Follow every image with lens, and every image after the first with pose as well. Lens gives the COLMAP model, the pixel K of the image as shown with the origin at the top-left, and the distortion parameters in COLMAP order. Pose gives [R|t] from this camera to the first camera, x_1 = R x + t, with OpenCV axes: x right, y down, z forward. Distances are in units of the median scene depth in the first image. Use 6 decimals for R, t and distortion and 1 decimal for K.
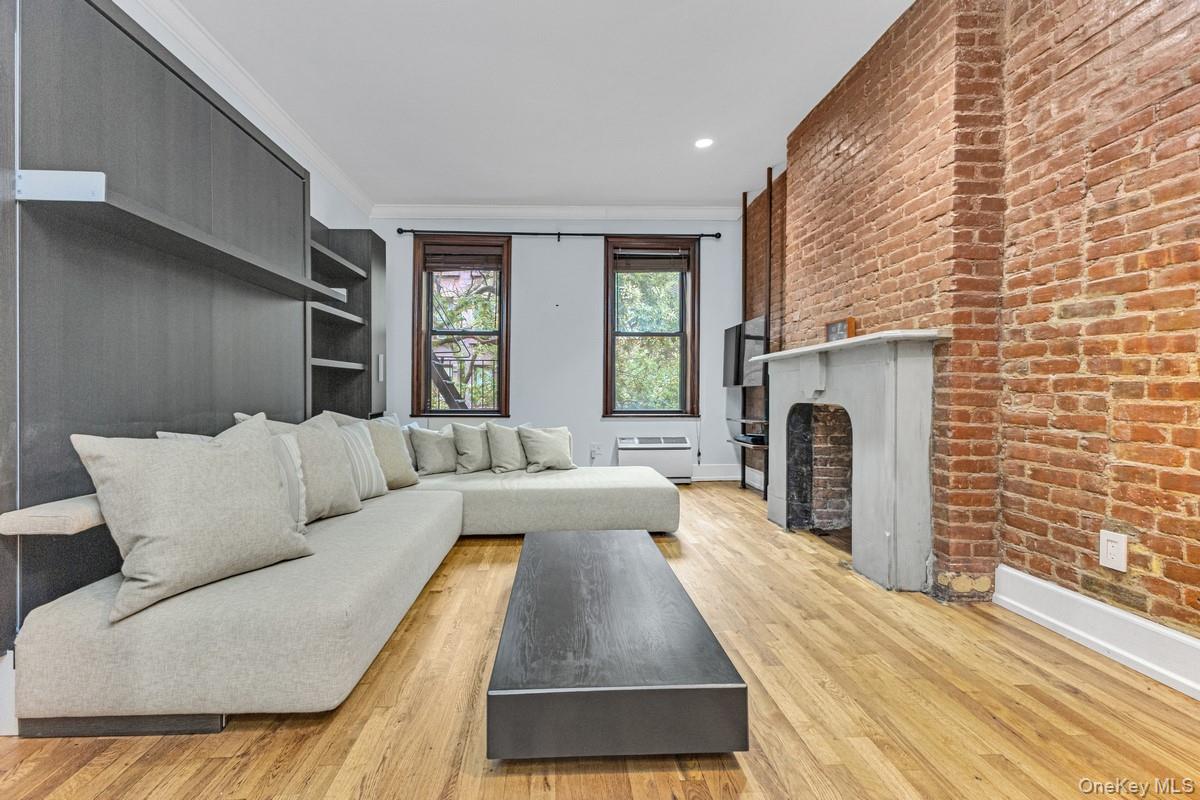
lens RADIAL K [[541.3, 0, 600.0], [0, 541.3, 400.0], [0, 0, 1]] dist [0.020126, -0.000676]
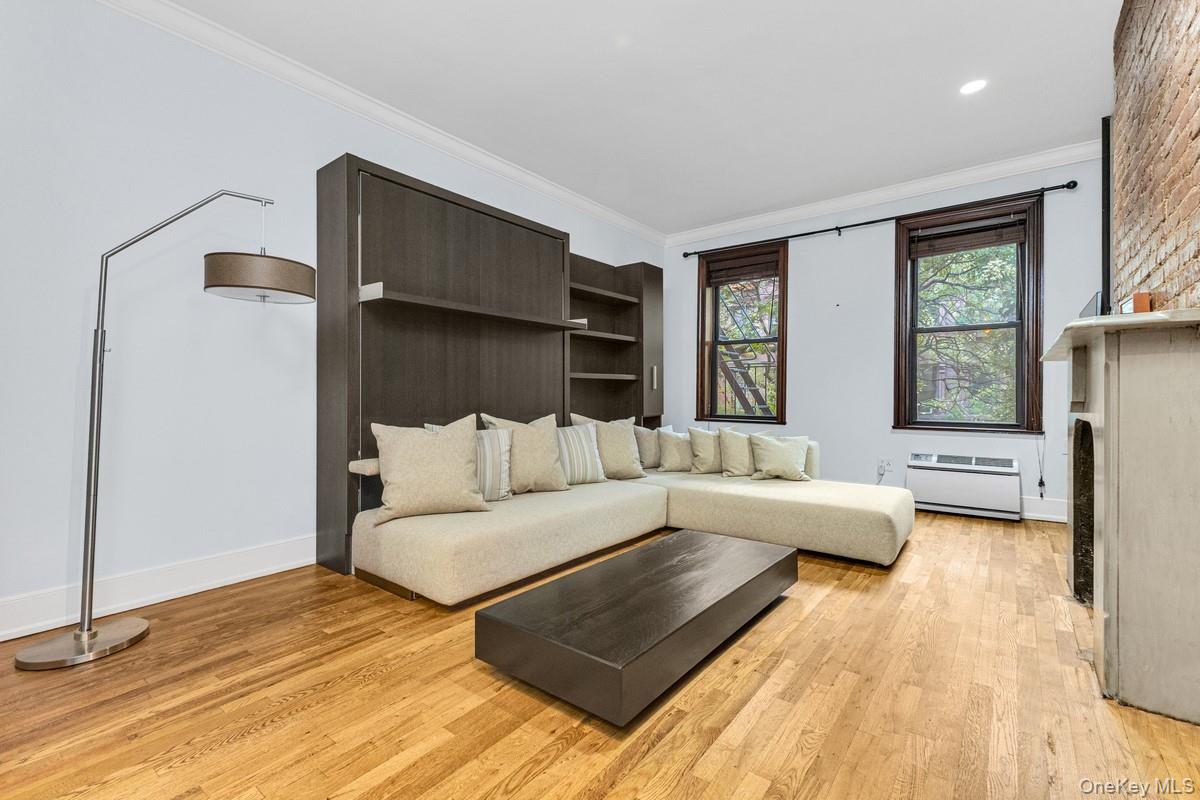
lens RADIAL K [[550.8, 0, 600.0], [0, 550.8, 400.0], [0, 0, 1]] dist [0.012805, -0.000855]
pose [[0.749376, 0.008421, -0.662092, 0.332836], [-0.012390, 0.999922, -0.001305, -0.009060], [0.662029, 0.009181, 0.749422, 0.037951]]
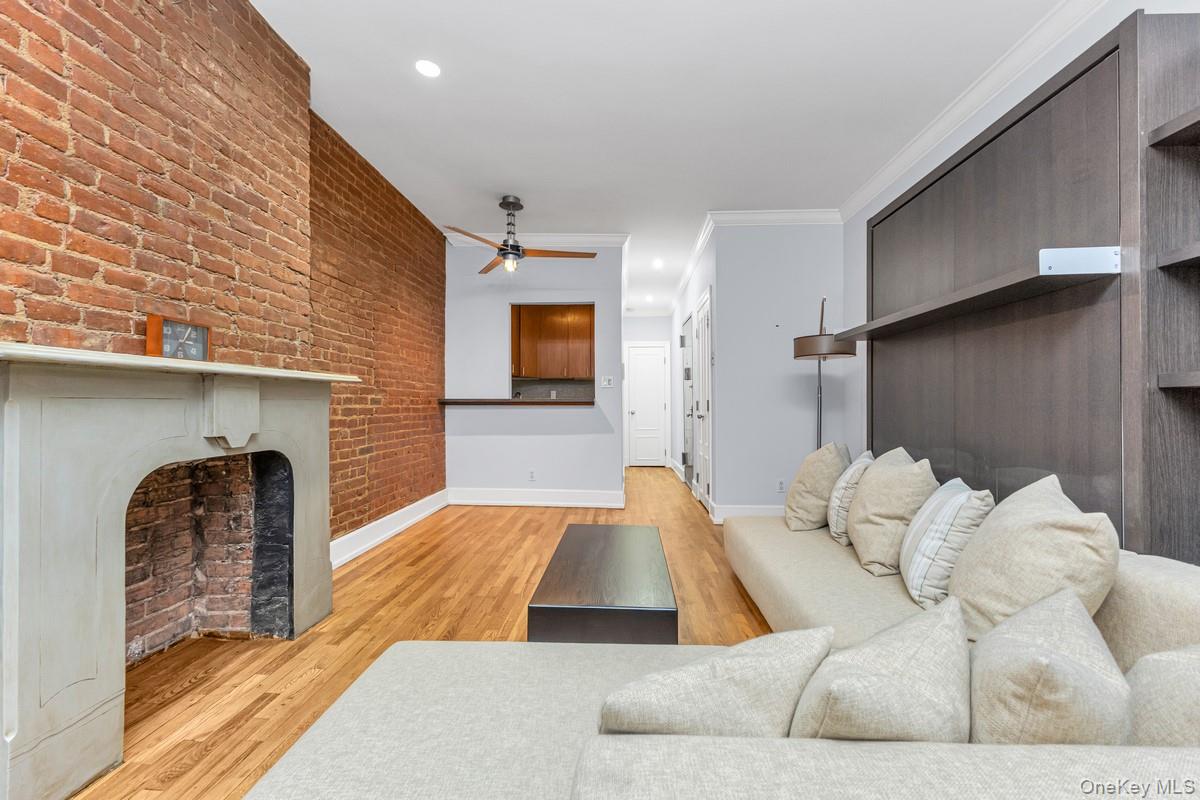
lens RADIAL K [[541.3, 0, 600.0], [0, 541.3, 400.0], [0, 0, 1]] dist [0.020126, -0.000676]
pose [[-0.991877, -0.002398, 0.127181, -0.087903], [-0.002252, 0.999997, 0.001291, -0.048756], [-0.127184, 0.000994, -0.991879, 1.293556]]
